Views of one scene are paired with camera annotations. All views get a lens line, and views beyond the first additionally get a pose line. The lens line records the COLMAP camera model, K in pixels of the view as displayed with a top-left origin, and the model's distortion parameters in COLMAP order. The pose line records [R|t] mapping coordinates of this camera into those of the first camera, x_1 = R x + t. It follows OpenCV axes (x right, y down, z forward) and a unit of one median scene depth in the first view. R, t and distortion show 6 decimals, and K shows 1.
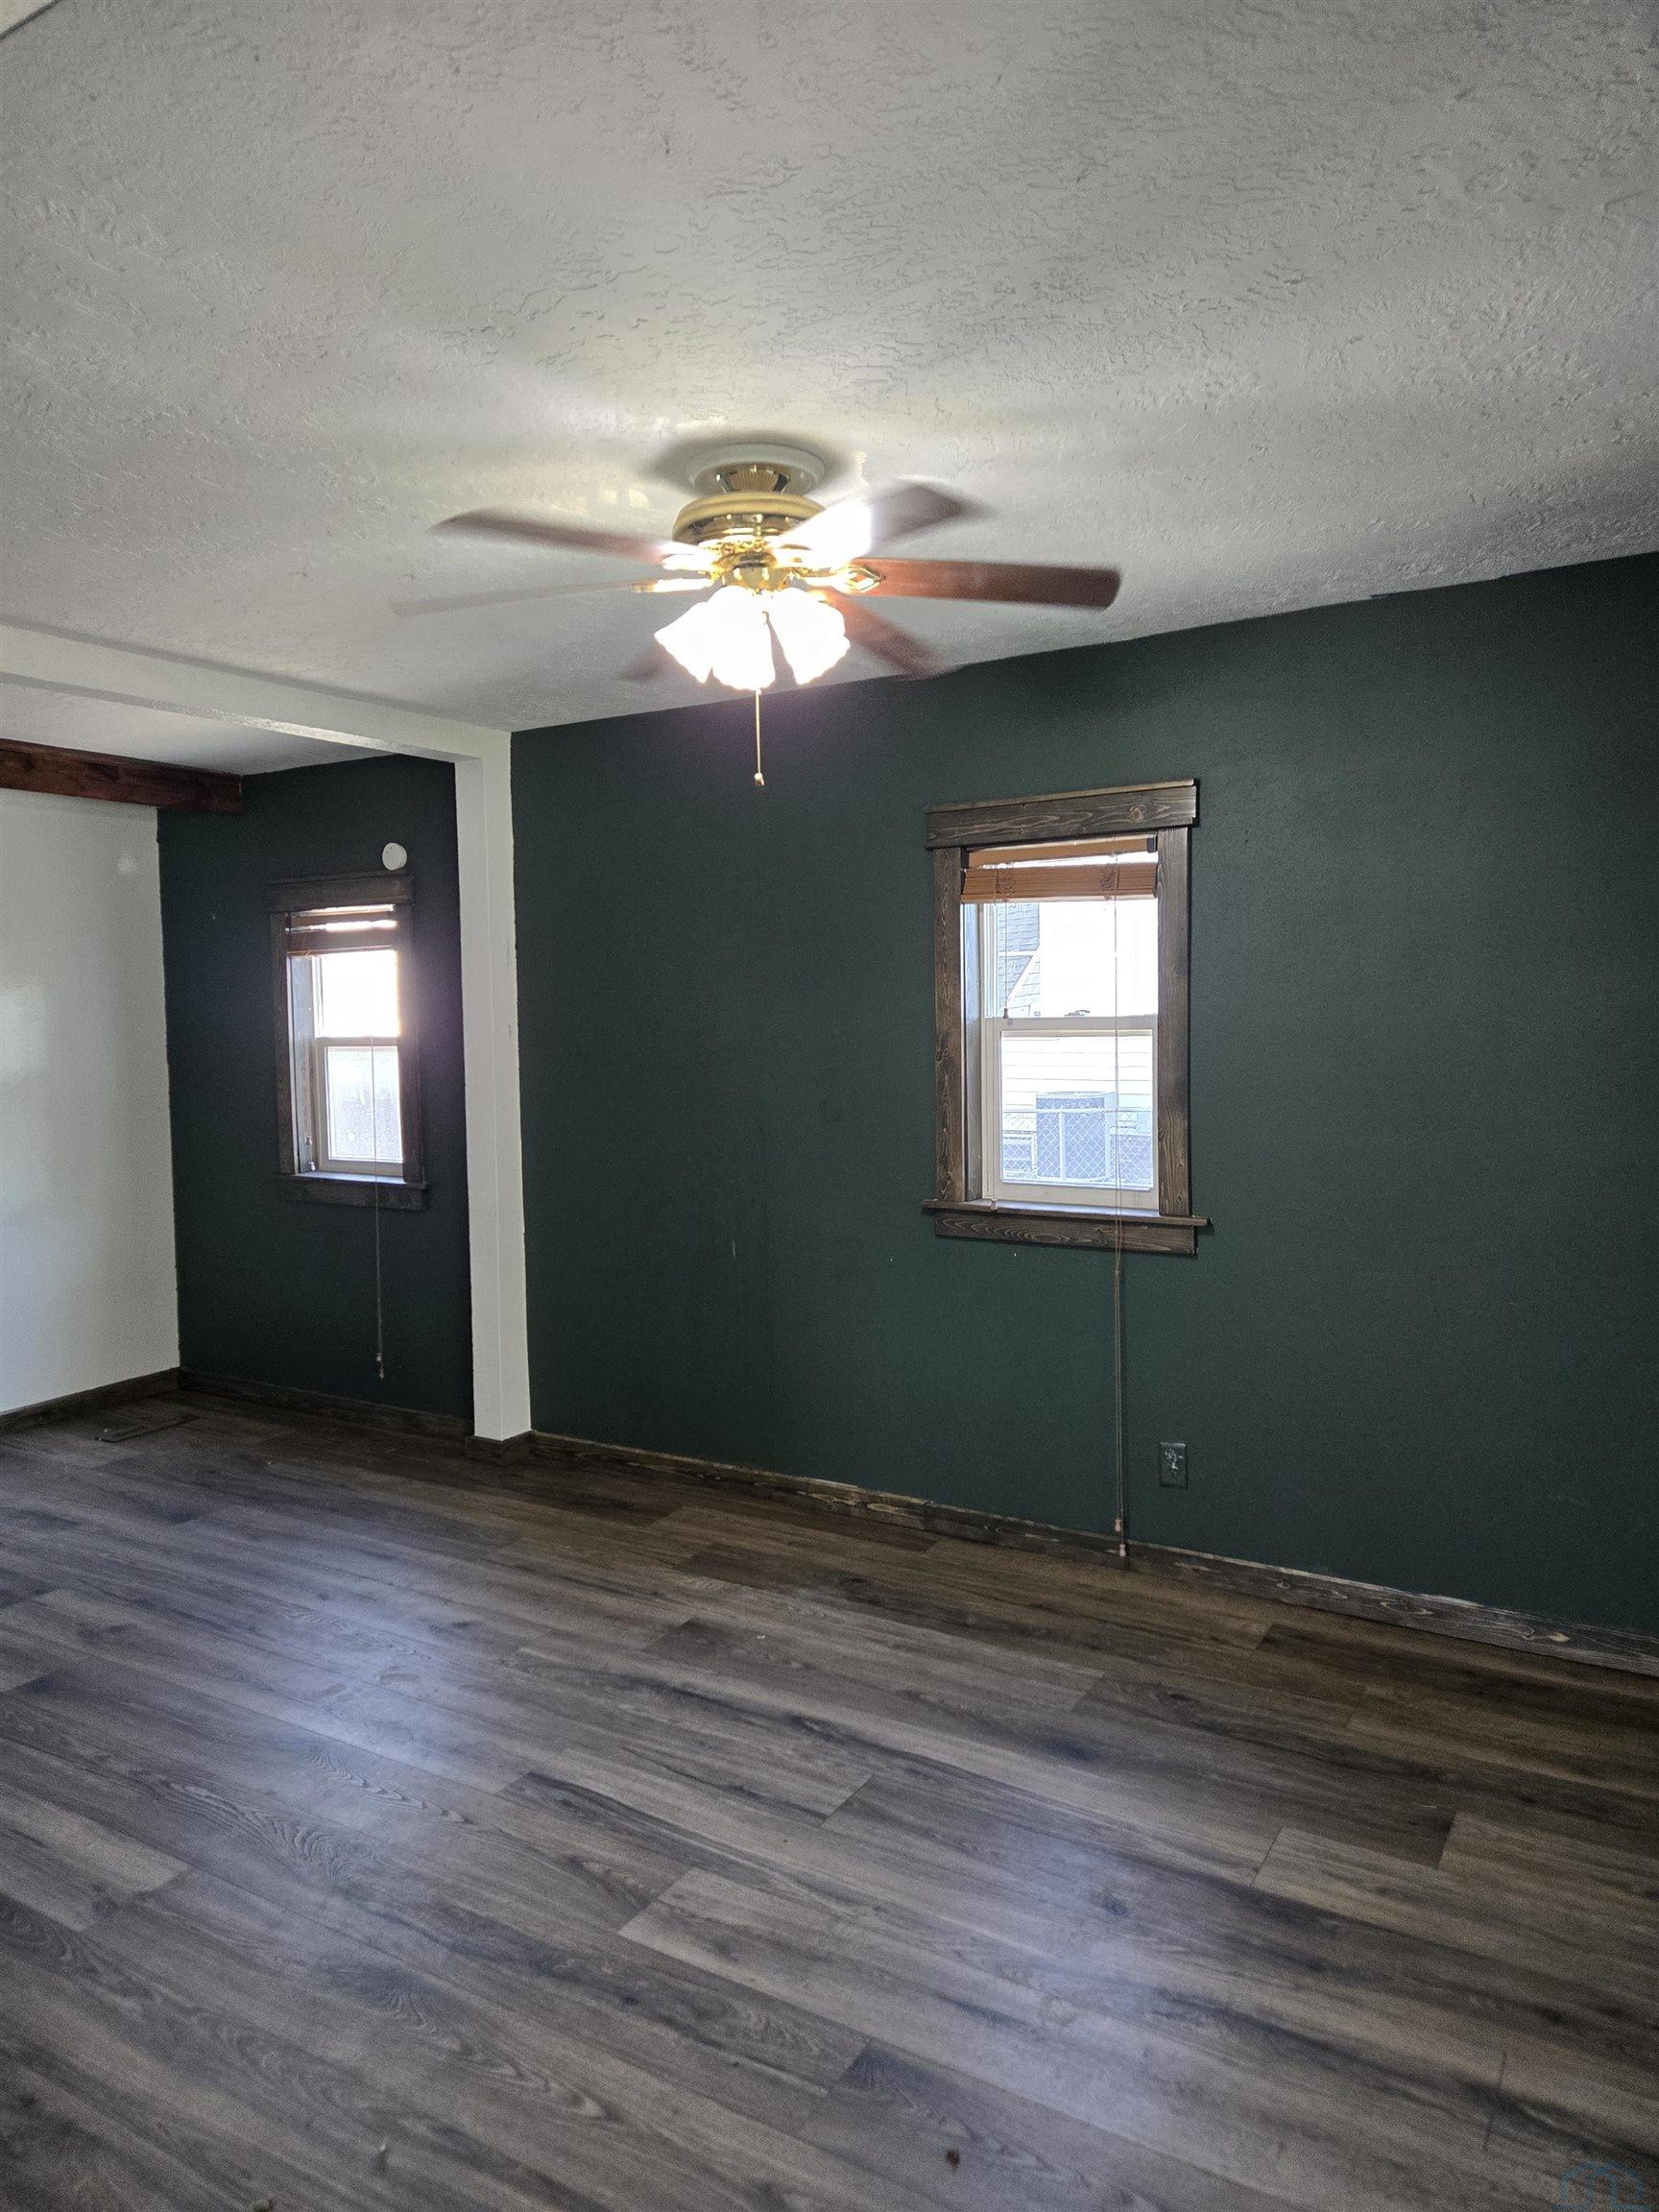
lens RADIAL K [[1472.2, 0, 814.1], [0, 1472.2, 1100.0], [0, 0, 1]] dist [0.067721, -0.054896]
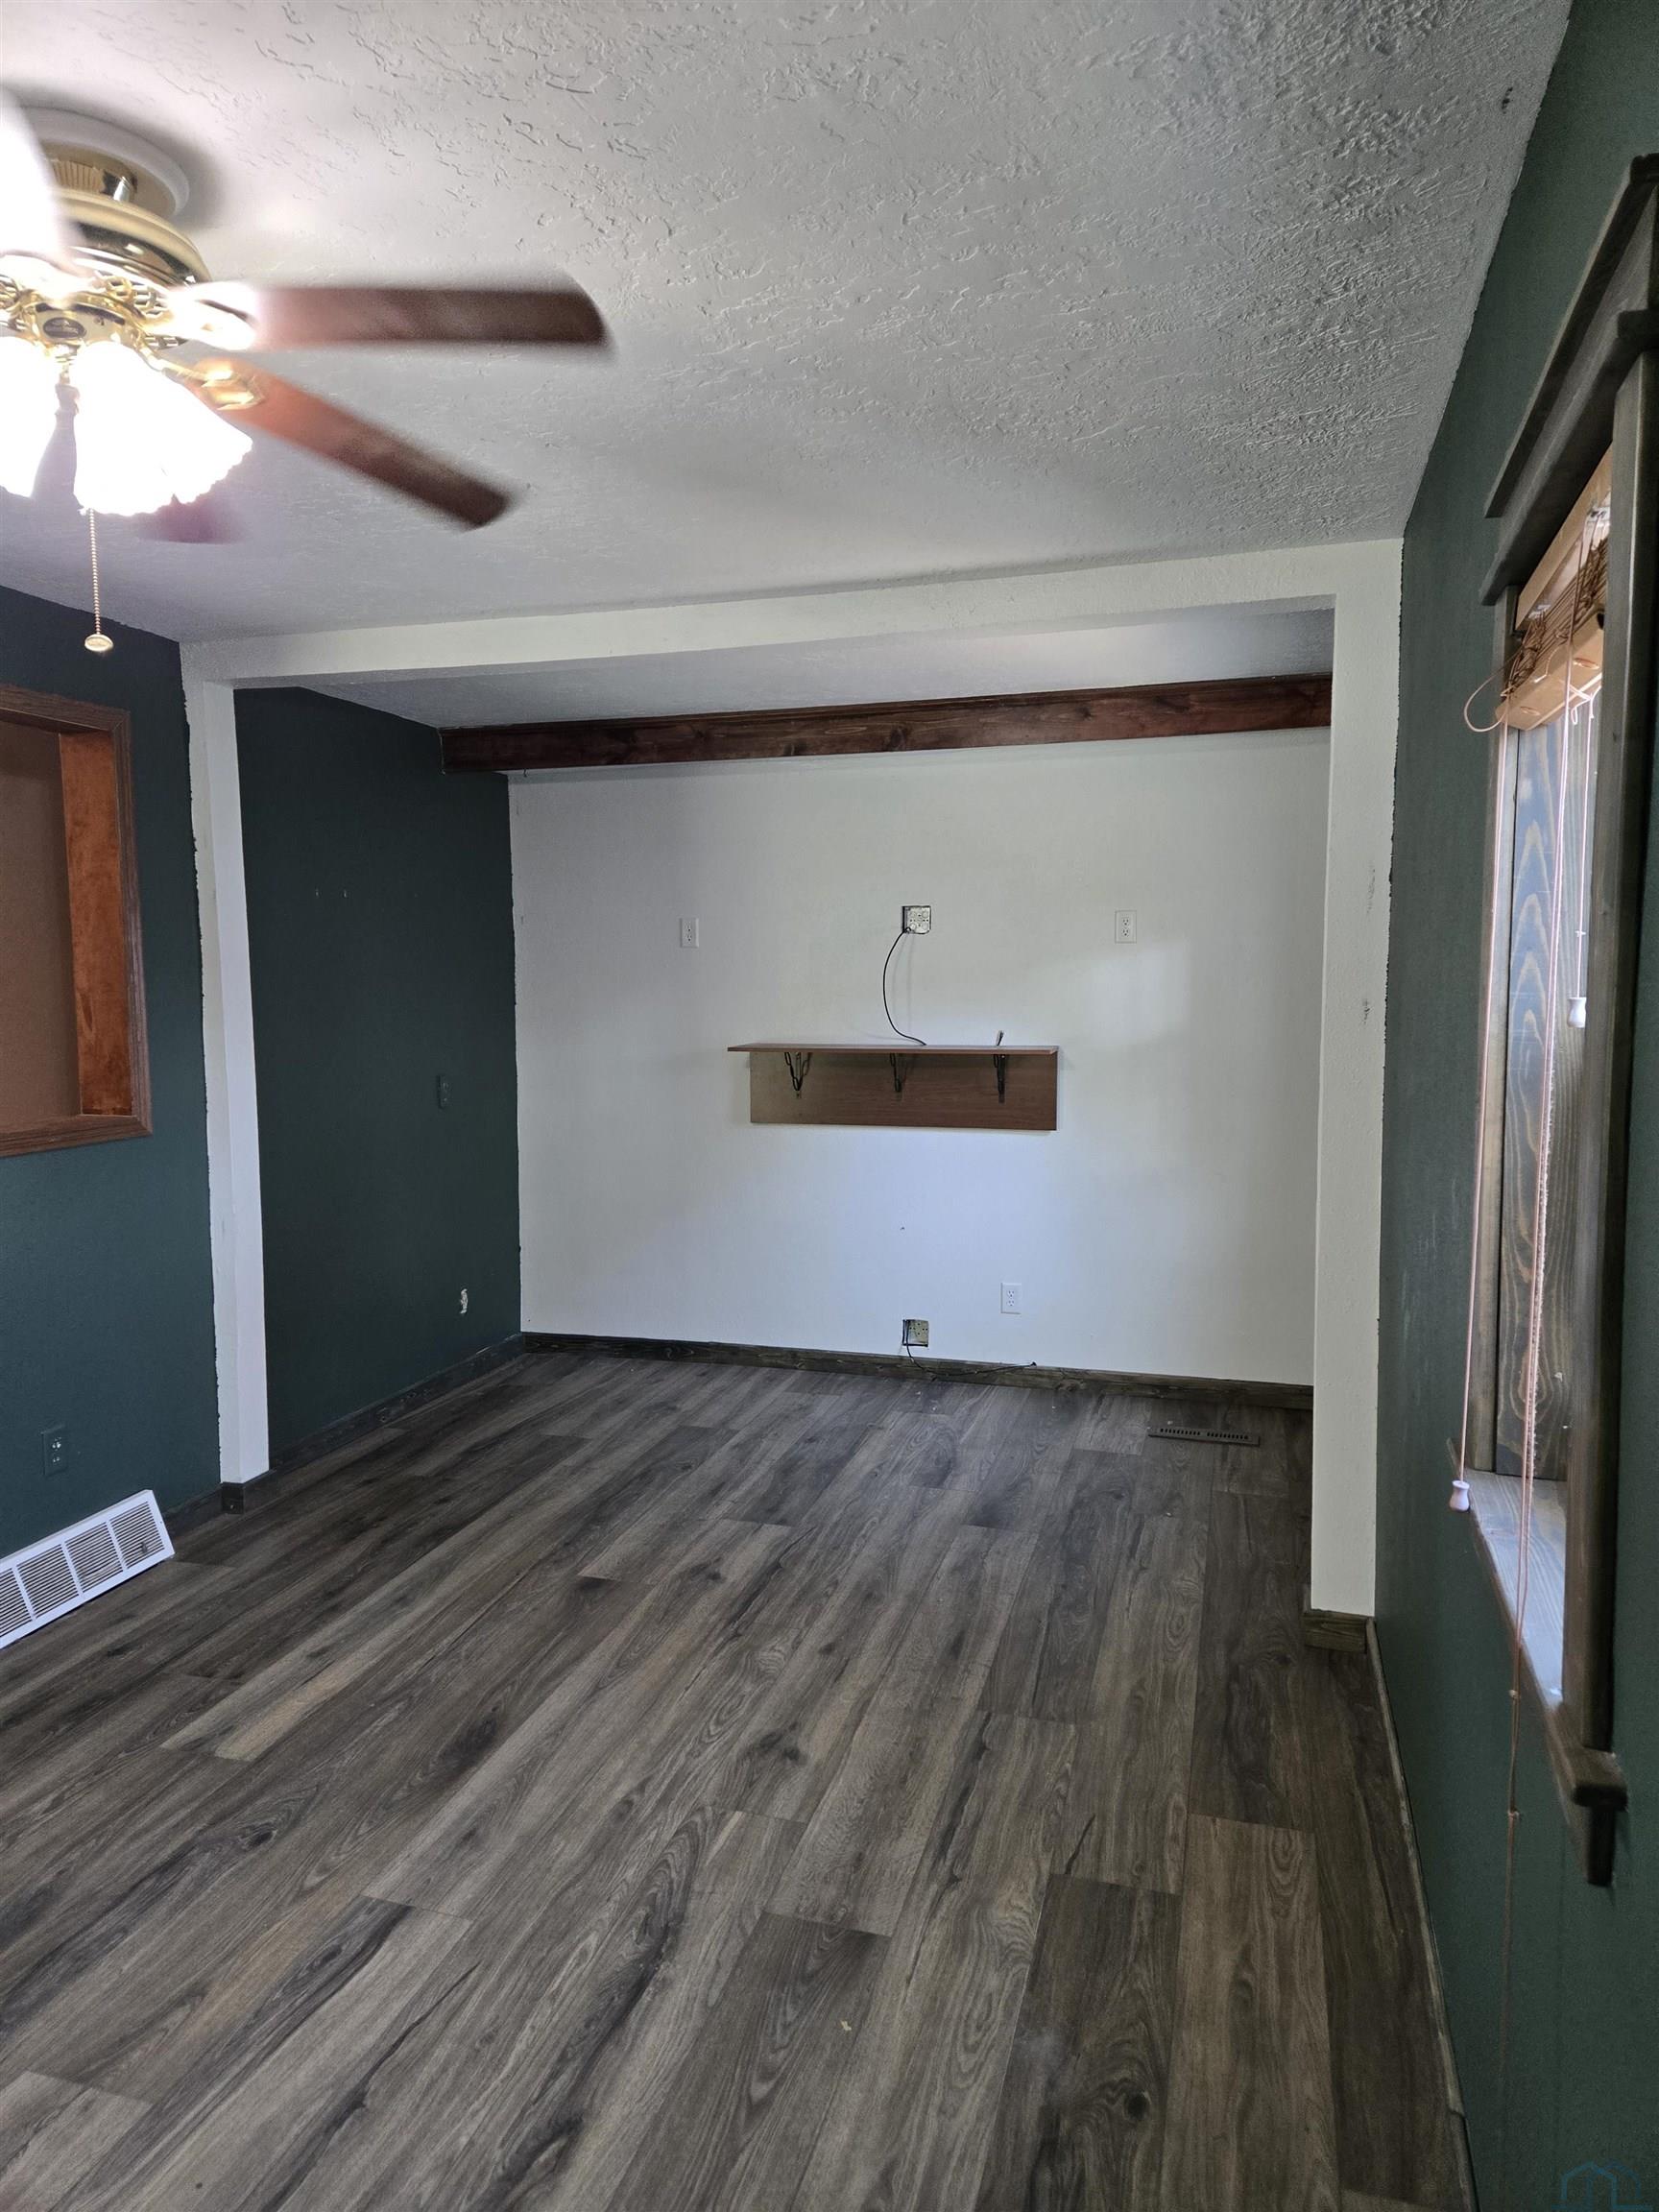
lens RADIAL K [[1472.2, 0, 816.1], [0, 1472.2, 1115.1], [0, 0, 1]] dist [0.067721, -0.054896]
pose [[0.246090, 0.108564, -0.963148, 0.496055], [-0.064359, 0.993344, 0.095523, -0.062791], [0.967108, 0.038480, 0.251439, 0.799058]]
